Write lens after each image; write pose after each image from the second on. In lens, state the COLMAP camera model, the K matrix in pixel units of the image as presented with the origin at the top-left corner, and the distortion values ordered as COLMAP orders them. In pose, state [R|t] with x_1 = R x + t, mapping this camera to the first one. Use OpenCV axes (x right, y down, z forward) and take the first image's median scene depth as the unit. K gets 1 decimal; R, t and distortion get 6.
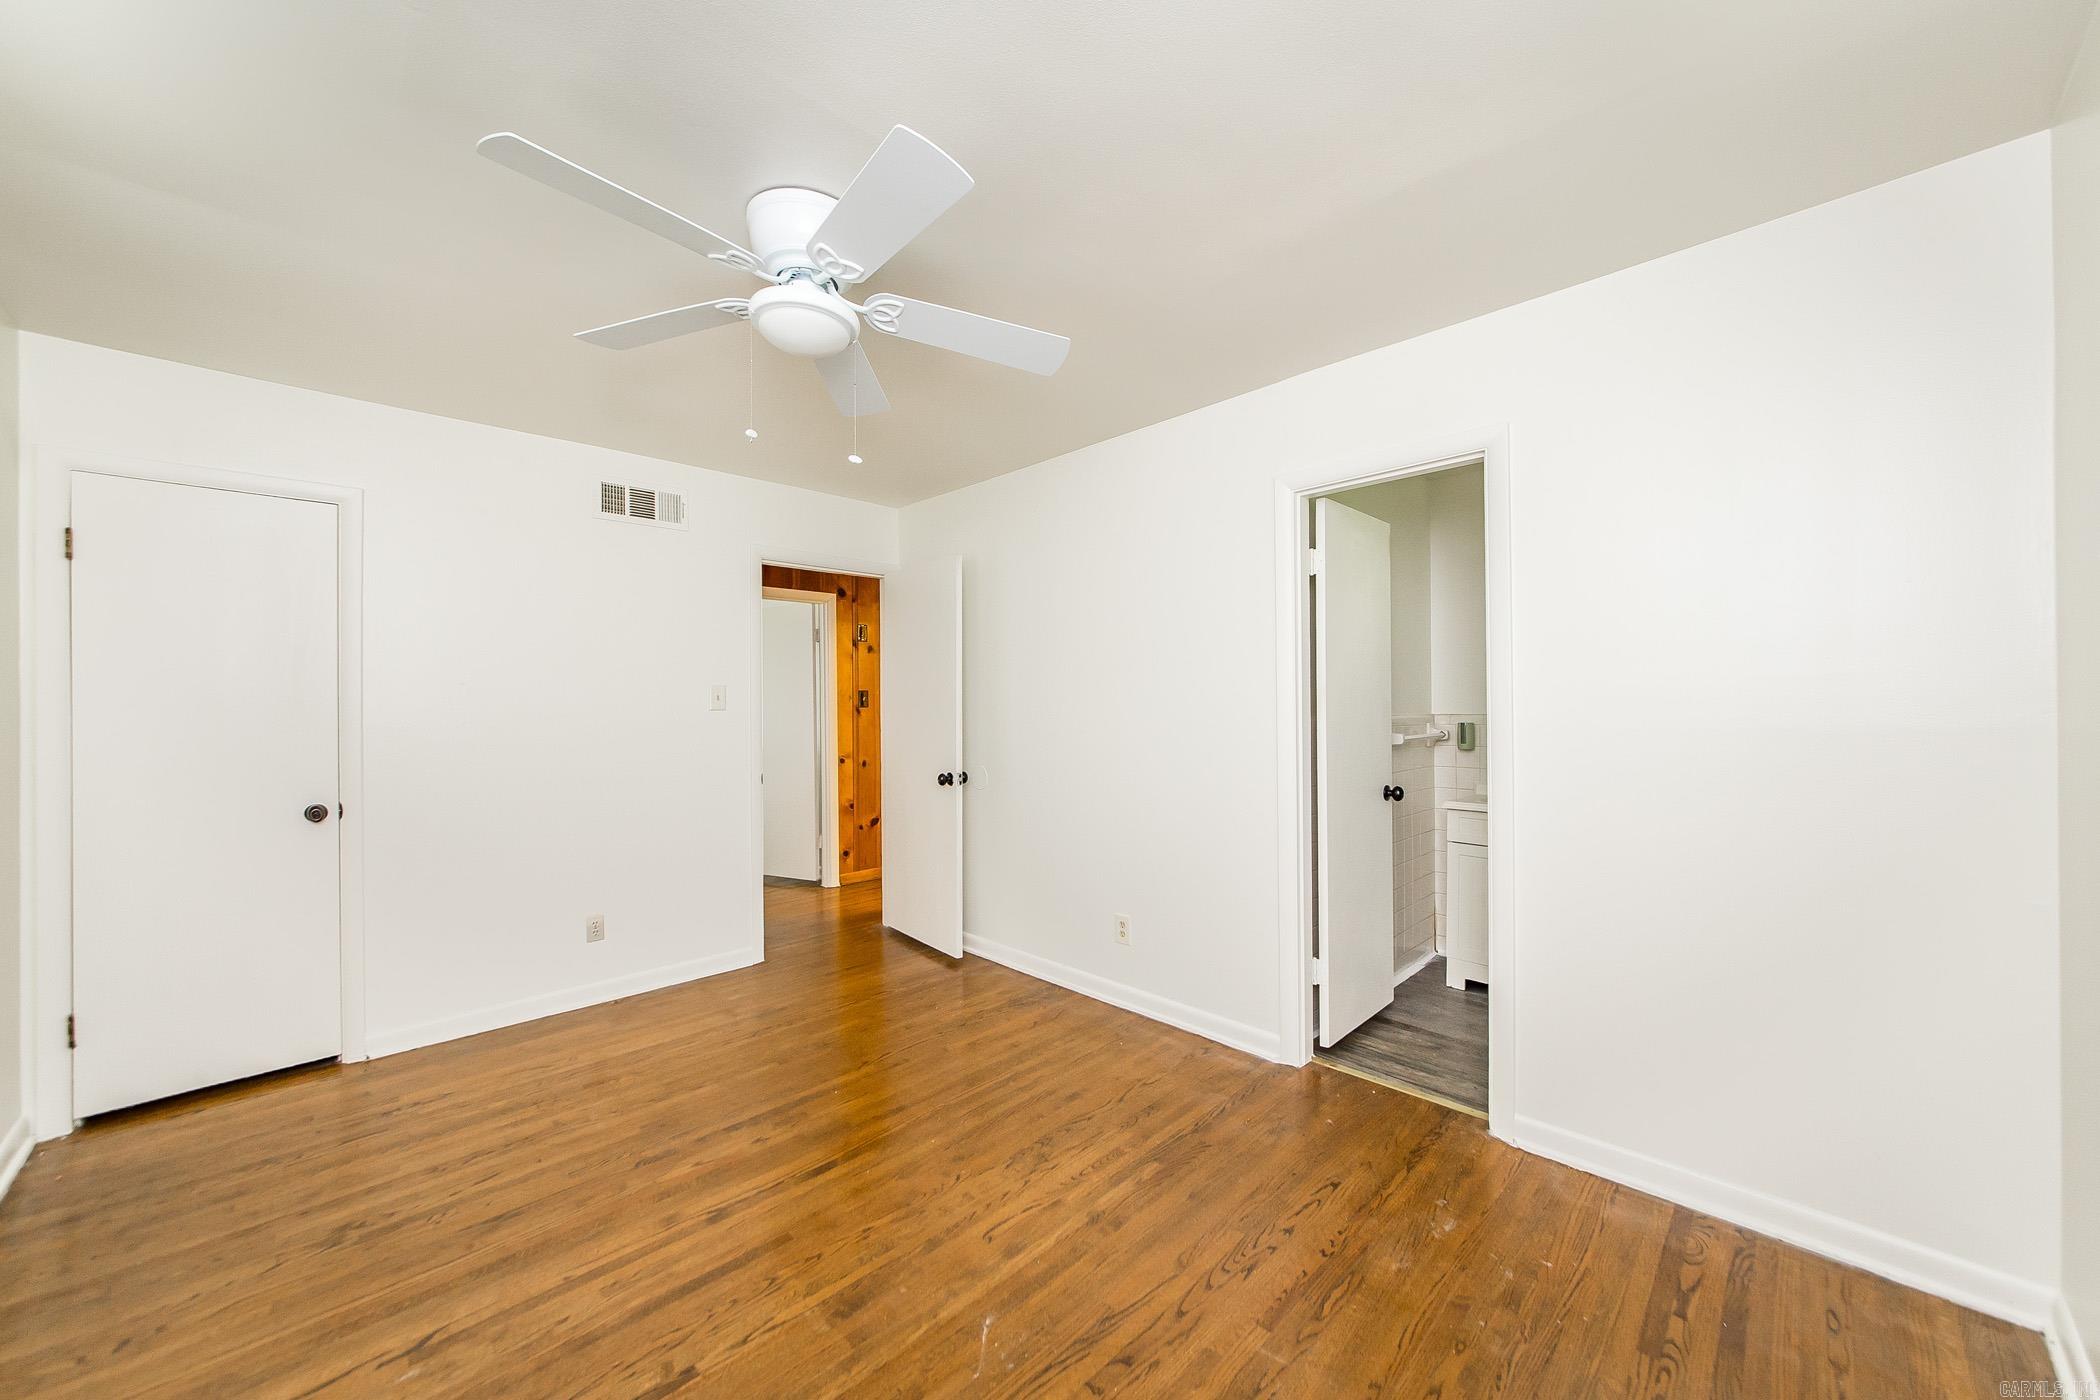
lens RADIAL K [[766.3, 0, 1035.6], [0, 766.3, 696.3], [0, 0, 1]] dist [-0.000018, 0.000188]
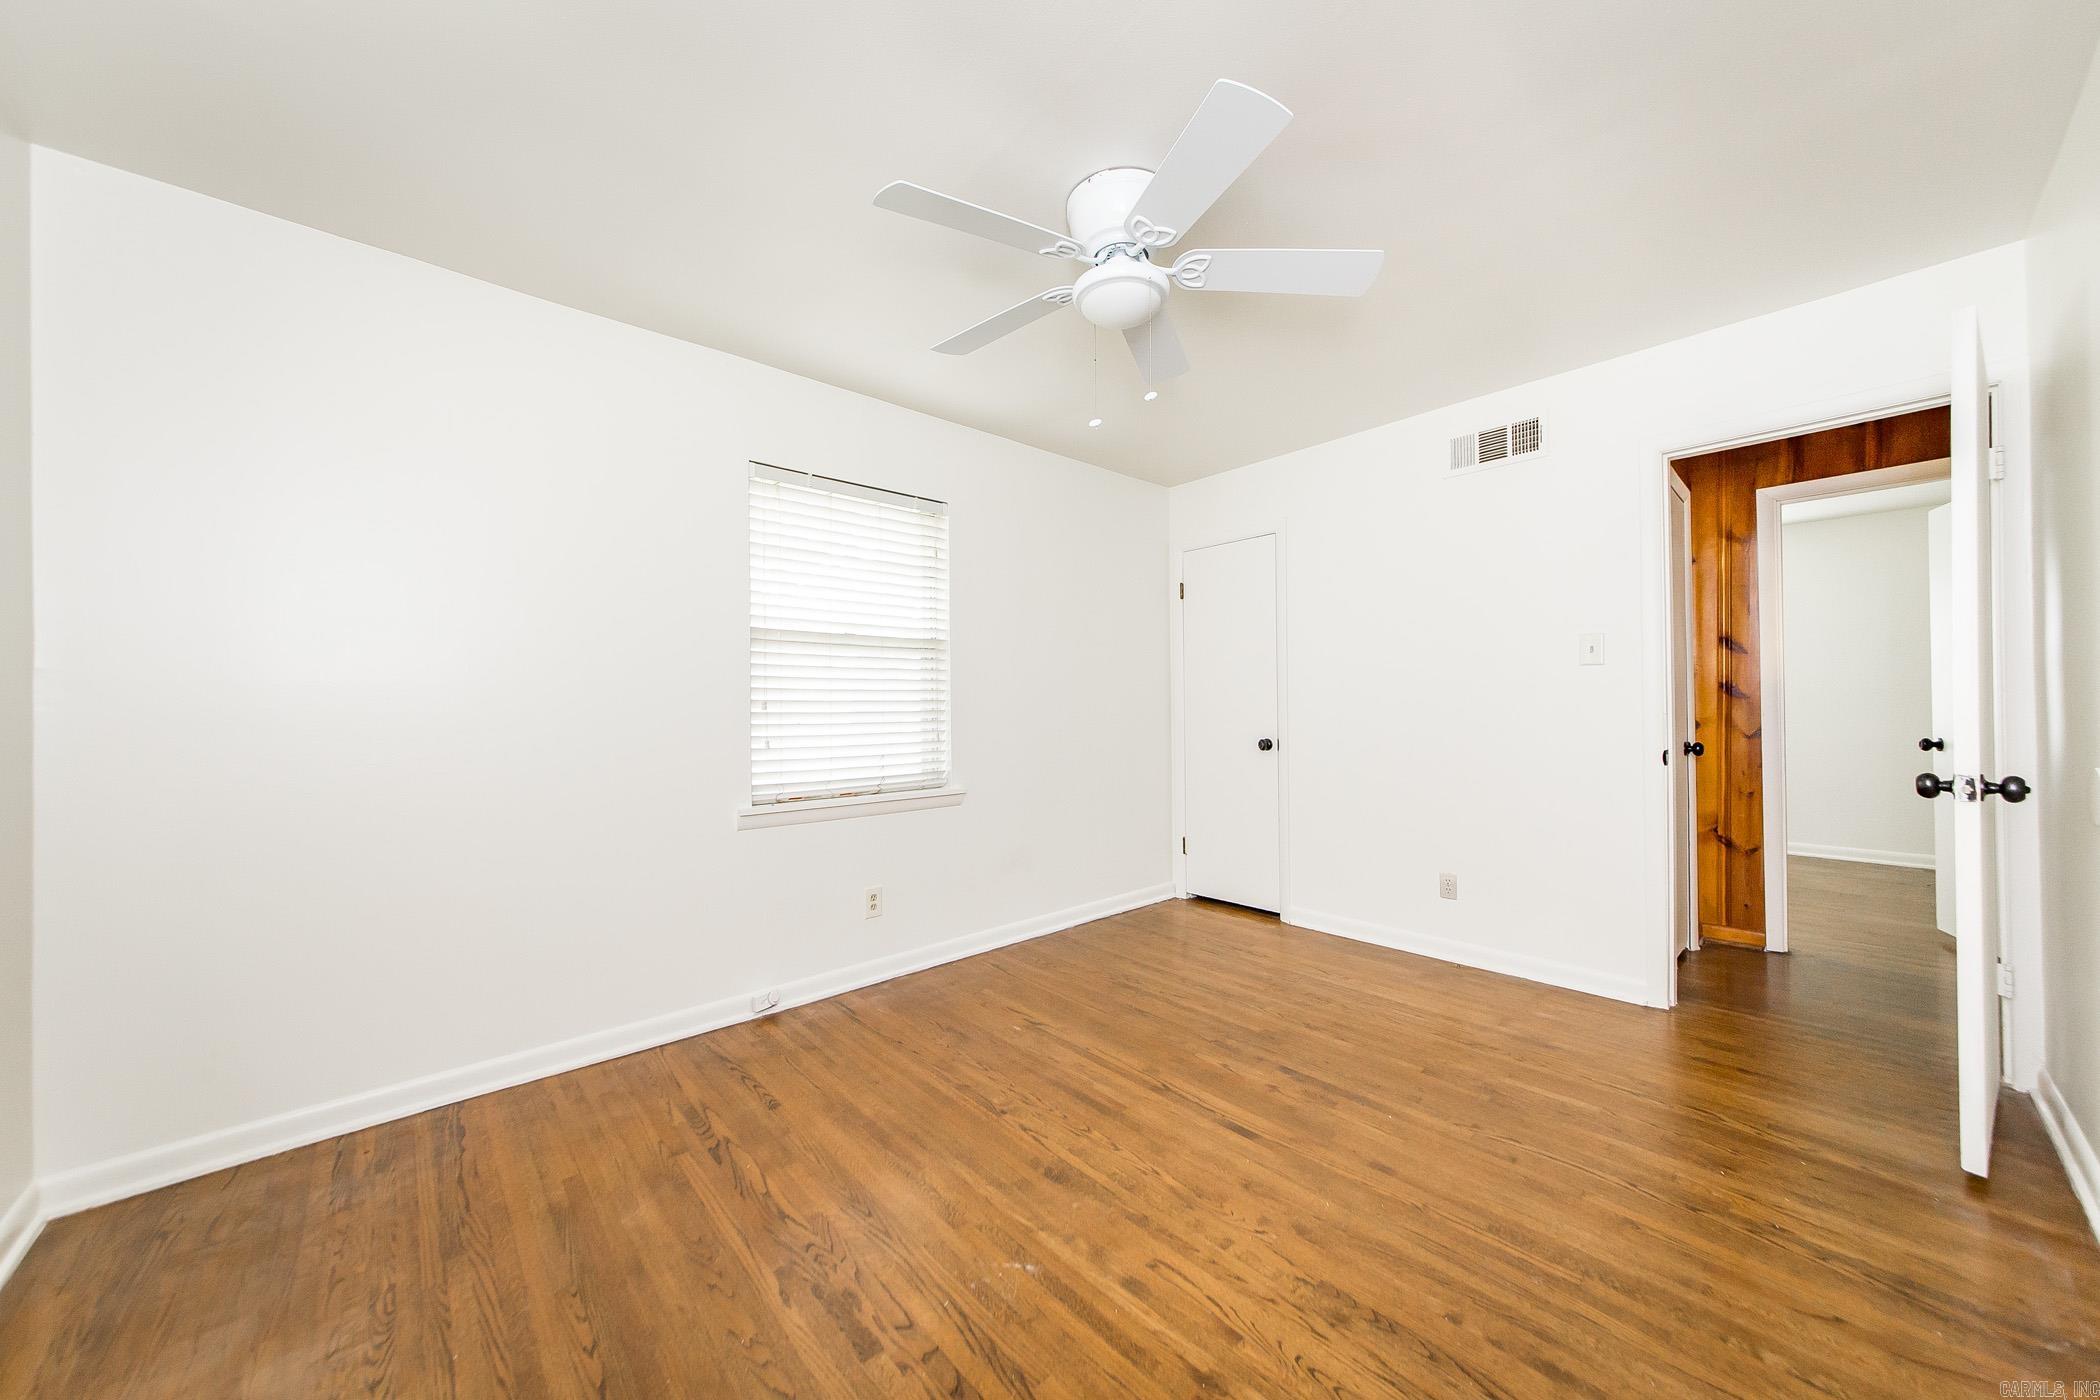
lens RADIAL K [[740.9, 0, 1041.2], [0, 740.9, 698.1], [0, 0, 1]] dist [0.001052, 0.000184]
pose [[-0.043661, -0.004470, -0.999036, 0.670202], [0.022244, 0.999738, -0.005445, 0.080069], [0.998799, -0.022460, -0.043550, 0.821606]]
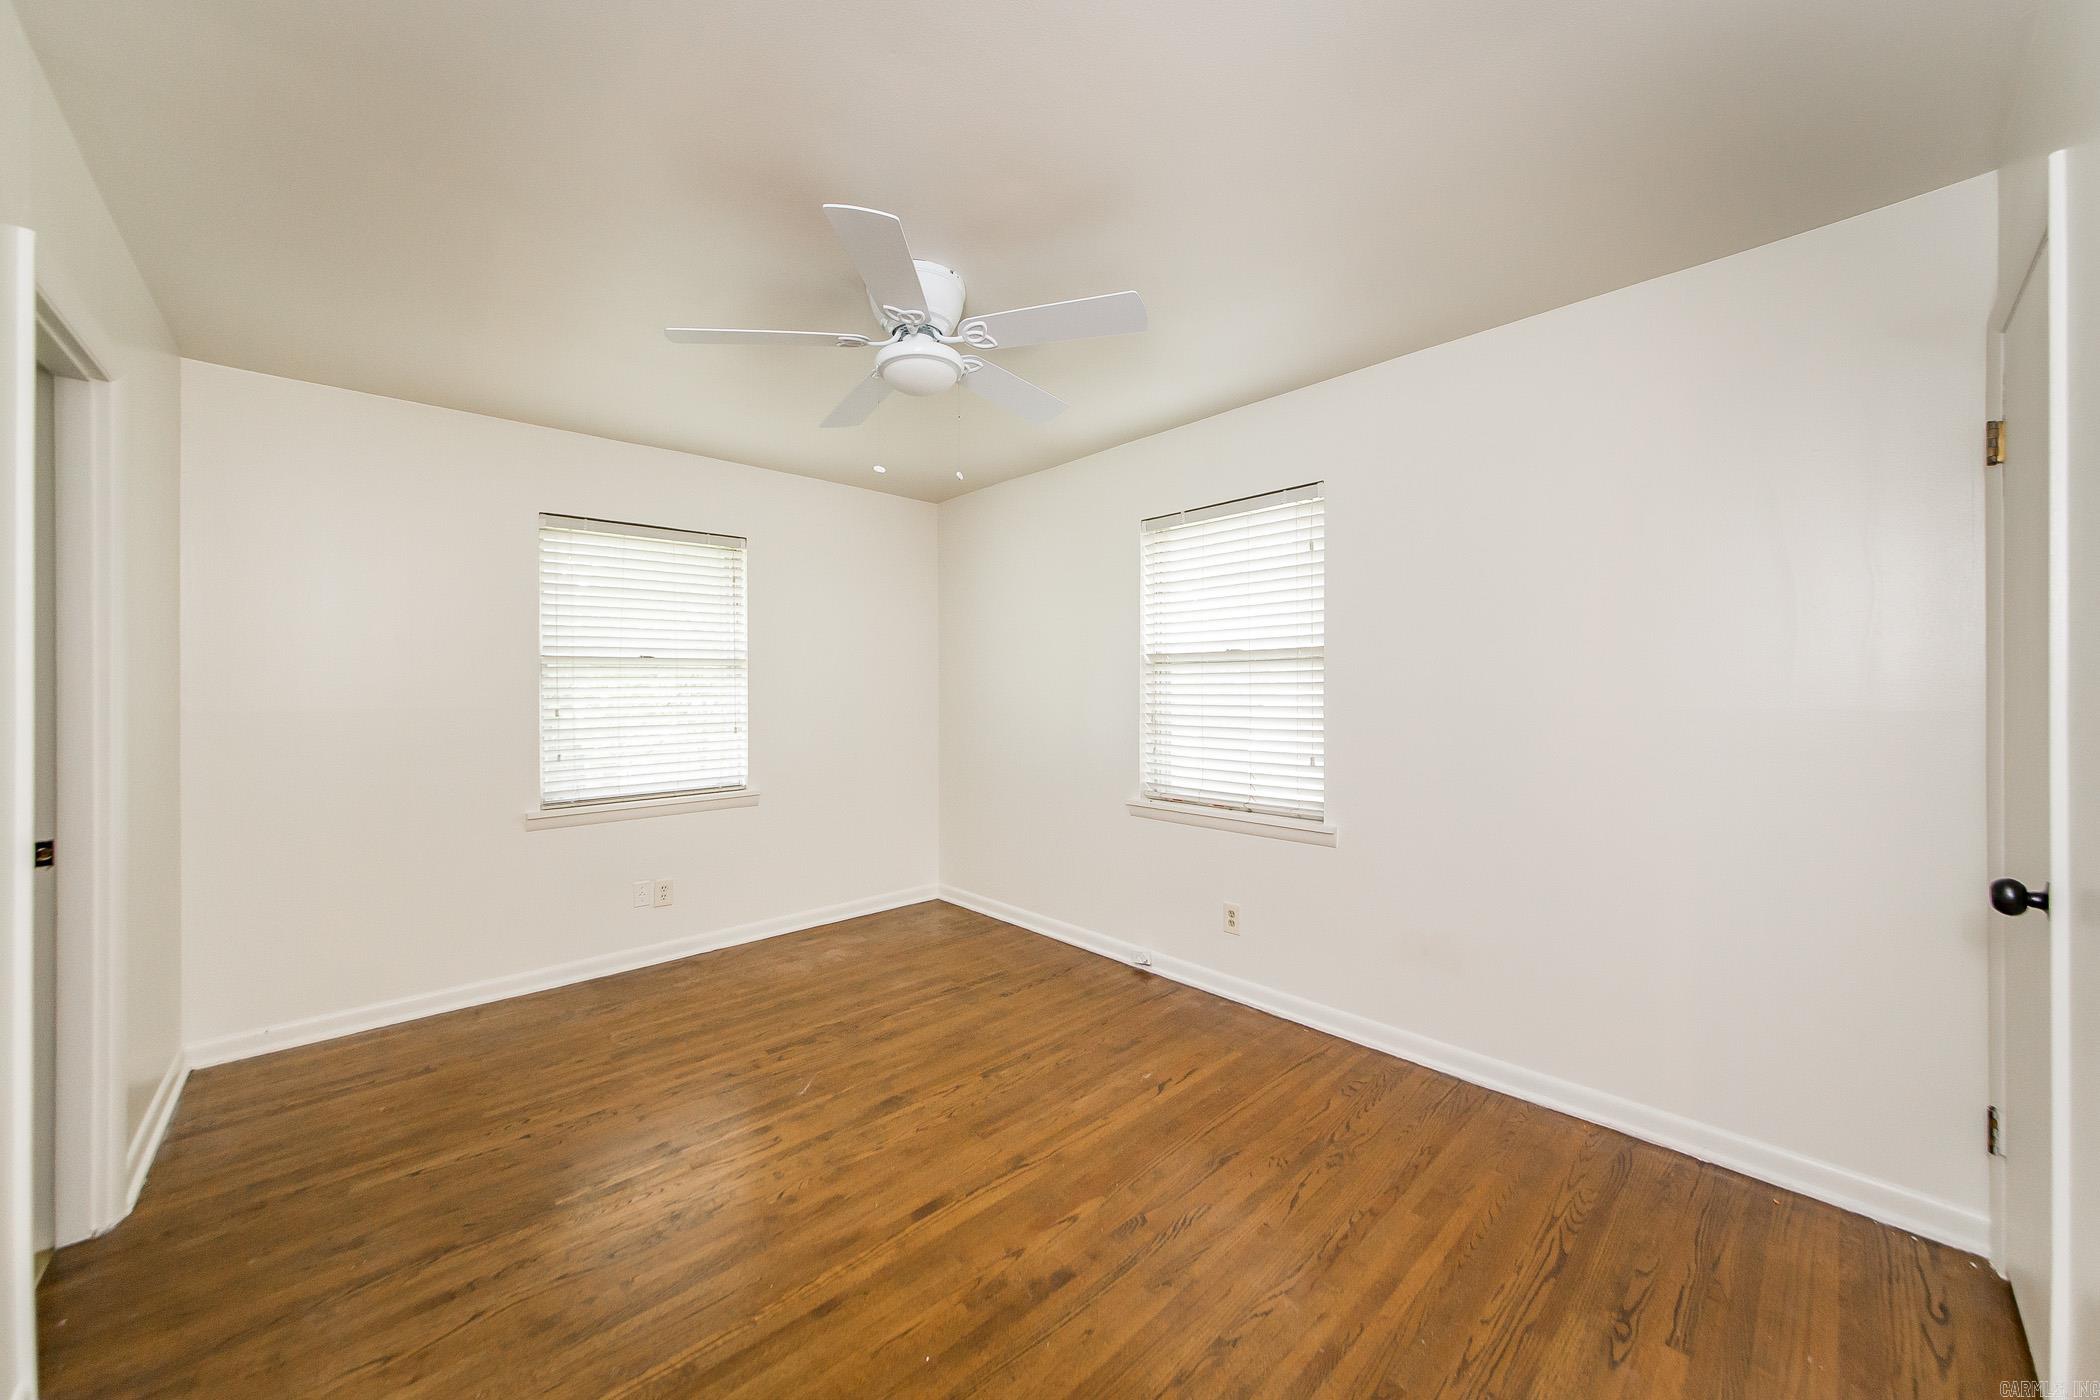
lens RADIAL K [[740.9, 0, 1041.2], [0, 740.9, 698.1], [0, 0, 1]] dist [0.001052, 0.000184]
pose [[-0.999705, 0.015632, 0.018576, -0.445445], [0.015580, 0.999874, -0.002913, 0.029695], [-0.018619, -0.002623, -0.999823, 1.900114]]
